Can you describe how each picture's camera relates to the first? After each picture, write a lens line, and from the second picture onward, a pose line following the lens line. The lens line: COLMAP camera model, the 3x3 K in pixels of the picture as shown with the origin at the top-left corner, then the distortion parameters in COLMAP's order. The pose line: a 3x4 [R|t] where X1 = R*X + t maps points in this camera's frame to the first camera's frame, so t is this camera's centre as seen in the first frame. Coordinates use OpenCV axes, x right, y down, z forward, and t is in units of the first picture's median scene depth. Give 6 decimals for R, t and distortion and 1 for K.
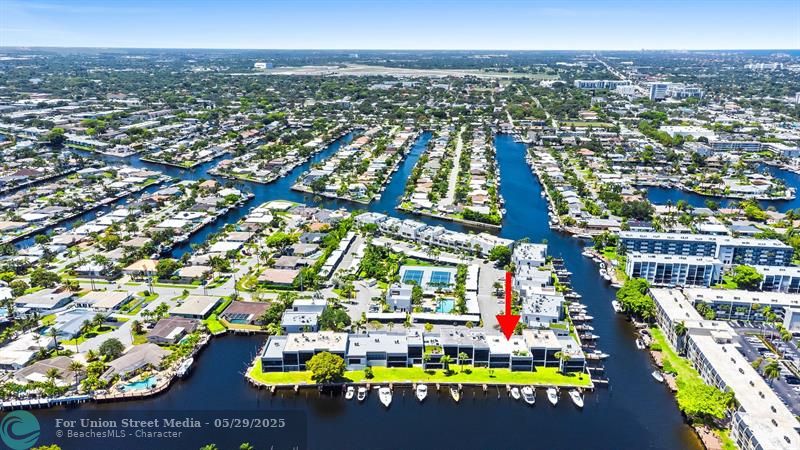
lens RADIAL K [[591.7, 0, 398.3], [0, 591.7, 228.7], [0, 0, 1]] dist [0.045697, 0.000651]
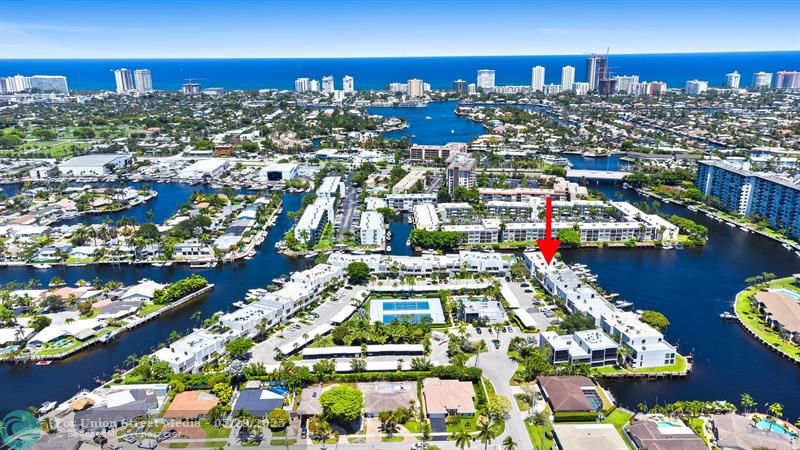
lens RADIAL K [[591.7, 0, 398.6], [0, 591.7, 220.8], [0, 0, 1]] dist [0.045697, 0.000651]
pose [[-0.157946, -0.268690, 0.950189, -0.725114], [0.295647, 0.905256, 0.305129, -0.302172], [-0.942150, 0.329115, -0.063544, 0.962614]]
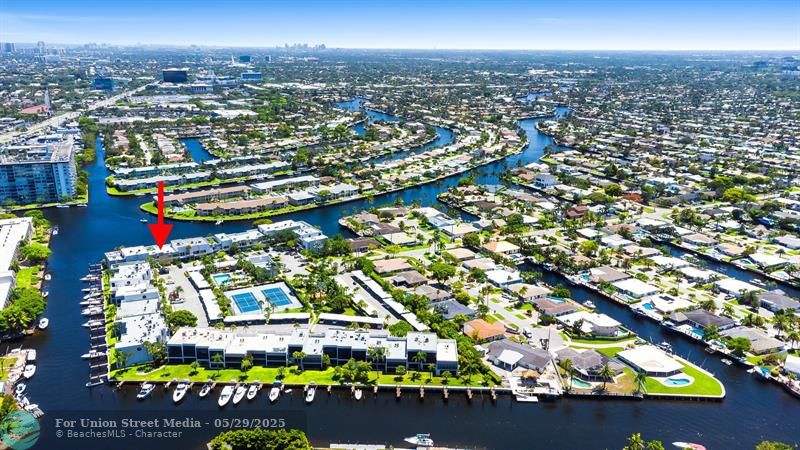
lens RADIAL K [[591.7, 0, 397.0], [0, 591.7, 224.8], [0, 0, 1]] dist [0.045697, 0.000651]
pose [[-0.831049, 0.146492, -0.536561, 0.335260], [-0.176058, 0.845803, 0.503607, -0.493295], [0.527600, 0.512988, -0.677113, 1.586424]]
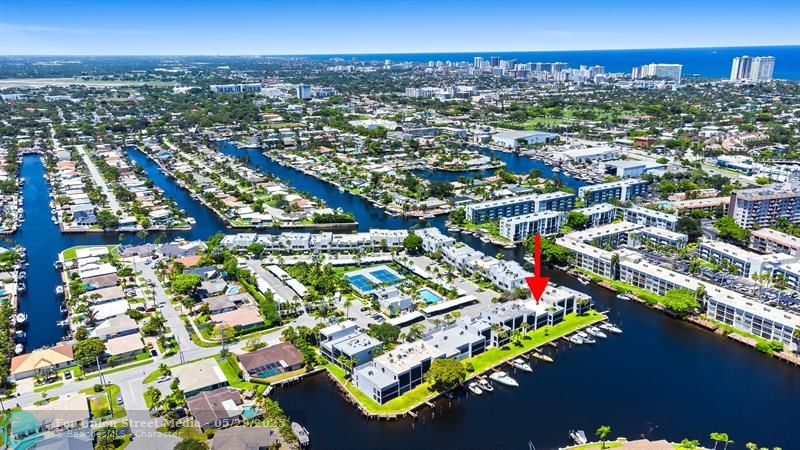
lens RADIAL K [[591.7, 0, 394.2], [0, 591.7, 226.0], [0, 0, 1]] dist [0.045697, 0.000651]
pose [[0.789989, -0.188319, 0.583484, -0.465326], [0.195719, 0.979328, 0.051089, -0.047401], [-0.581043, 0.073839, 0.810516, 0.151877]]
